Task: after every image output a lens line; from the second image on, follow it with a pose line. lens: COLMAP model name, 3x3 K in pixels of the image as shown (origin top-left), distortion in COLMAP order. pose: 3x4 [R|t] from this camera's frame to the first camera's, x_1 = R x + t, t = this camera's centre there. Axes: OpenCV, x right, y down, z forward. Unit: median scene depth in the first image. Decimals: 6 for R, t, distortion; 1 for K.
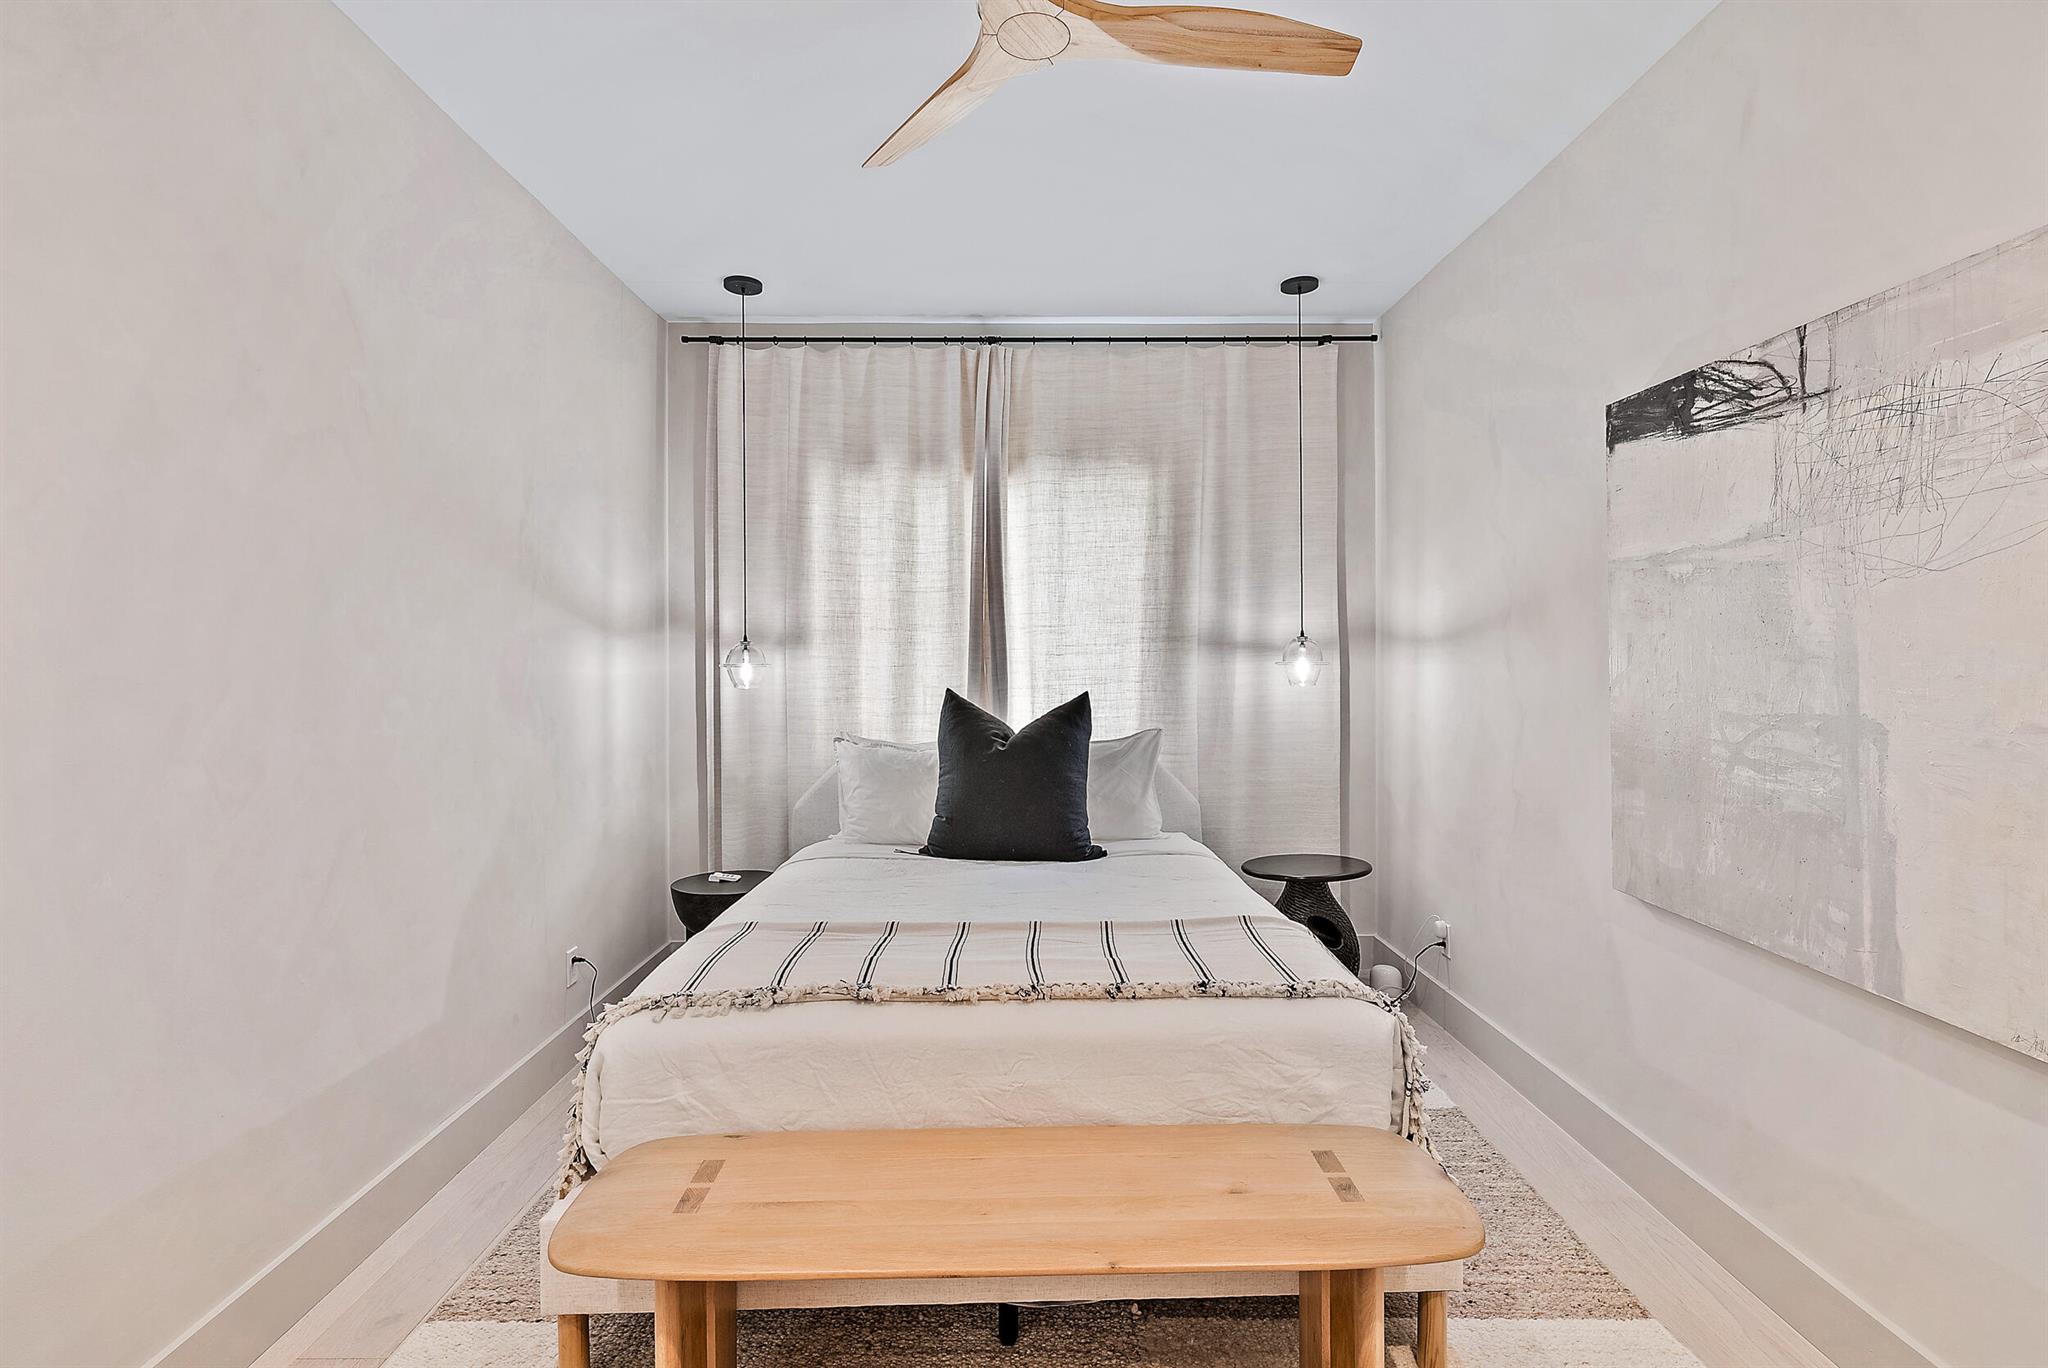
lens RADIAL K [[930.6, 0, 1046.4], [0, 930.6, 671.0], [0, 0, 1]] dist [0.001932, -0.000476]
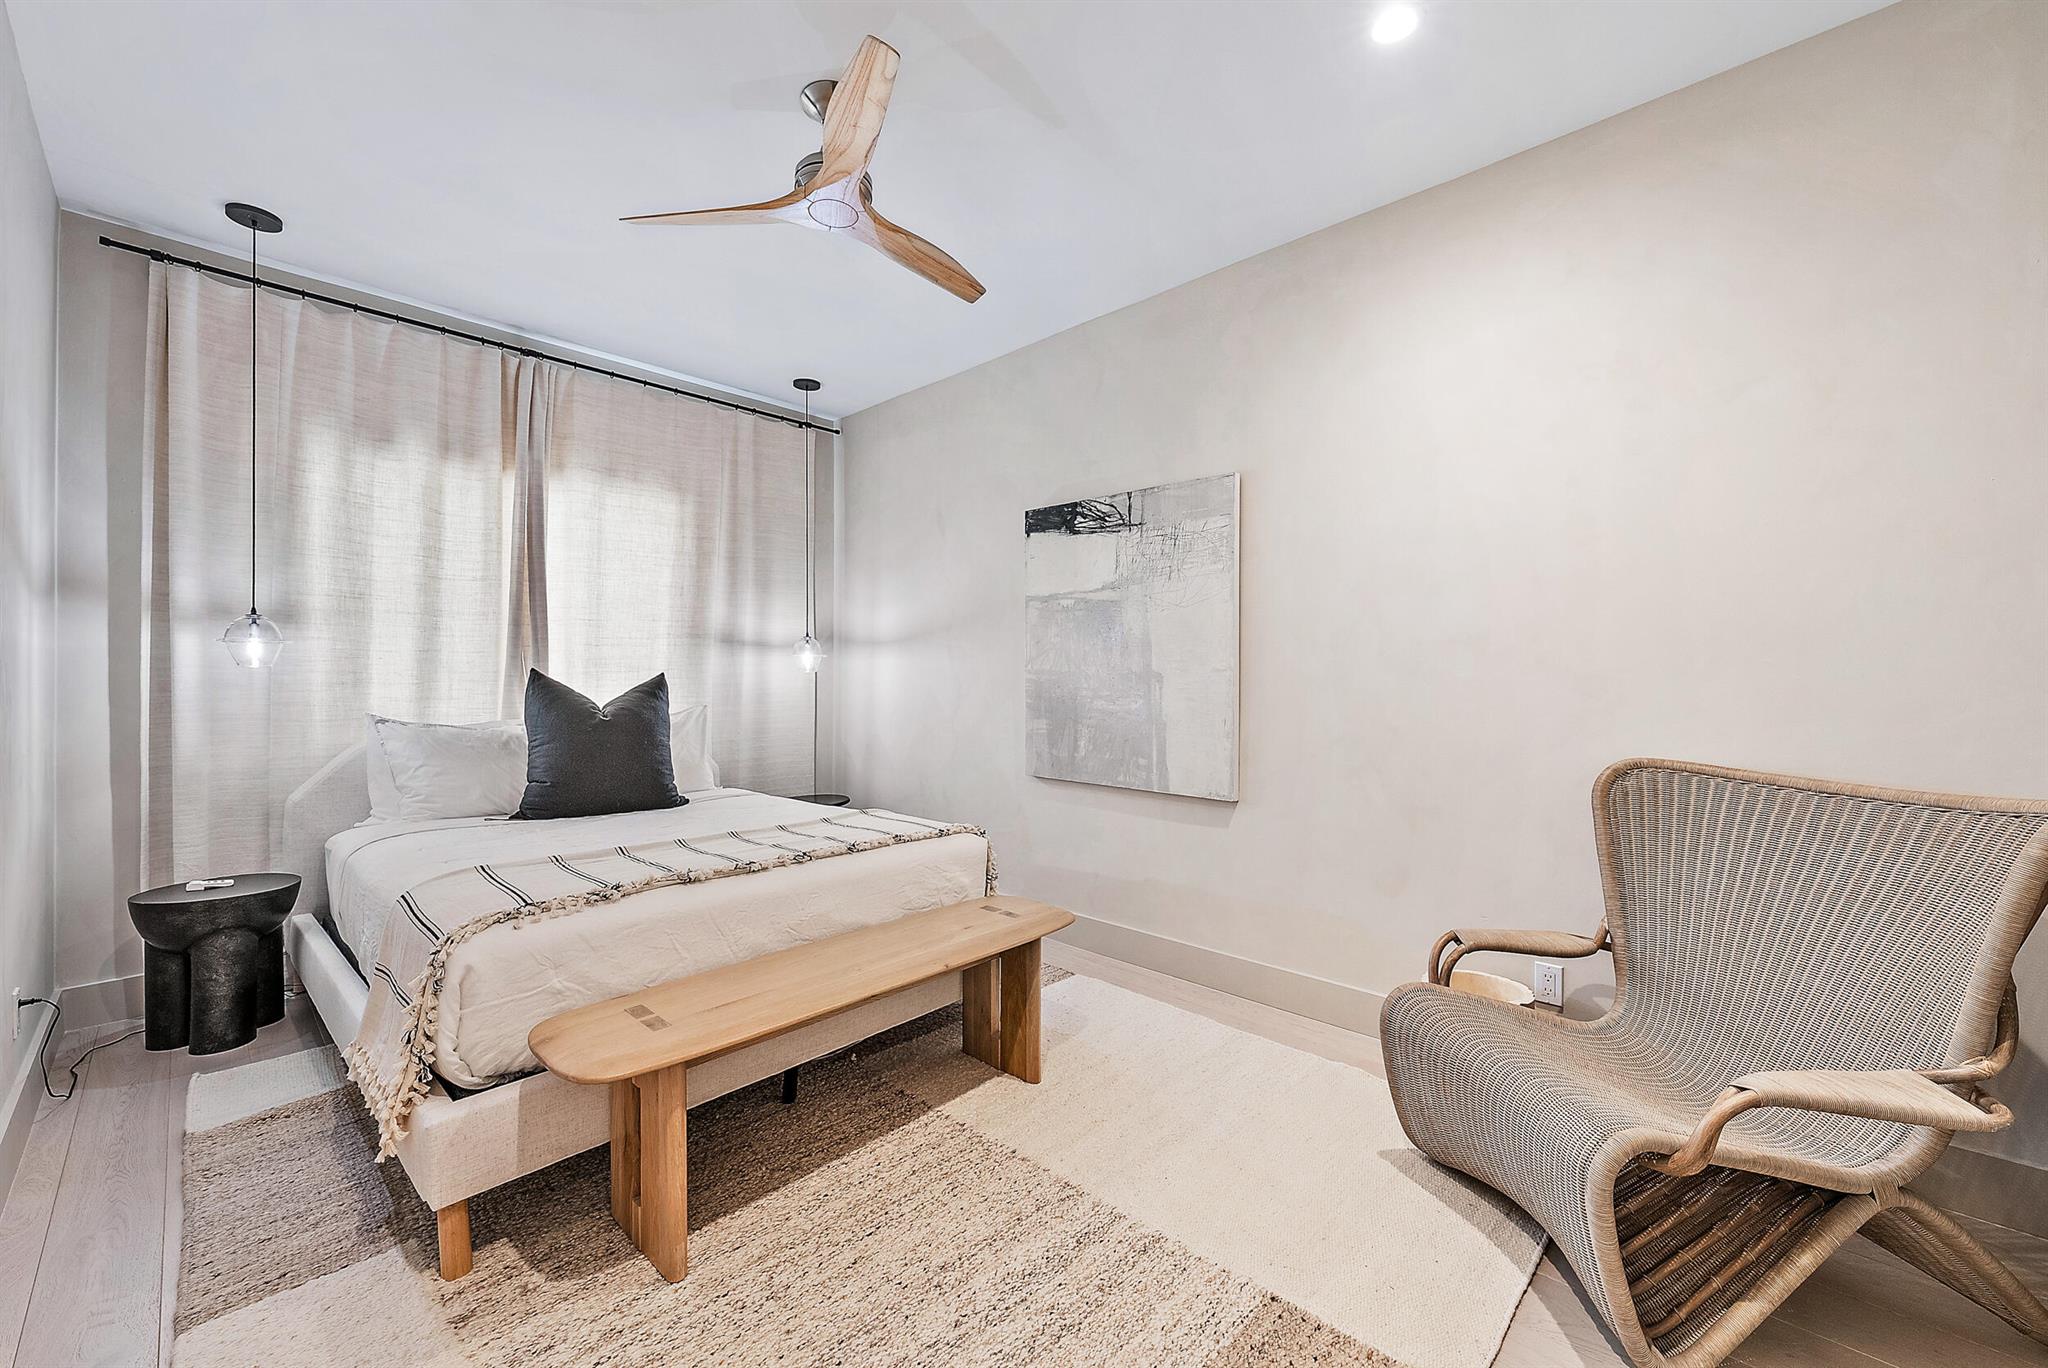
lens RADIAL K [[781.7, 0, 1013.8], [0, 781.7, 698.3], [0, 0, 1]] dist [-0.000465, -0.000138]
pose [[0.711009, -0.011250, 0.703093, -0.309931], [0.004920, 0.999927, 0.011025, 0.041317], [-0.703166, -0.004380, 0.711012, -0.049336]]
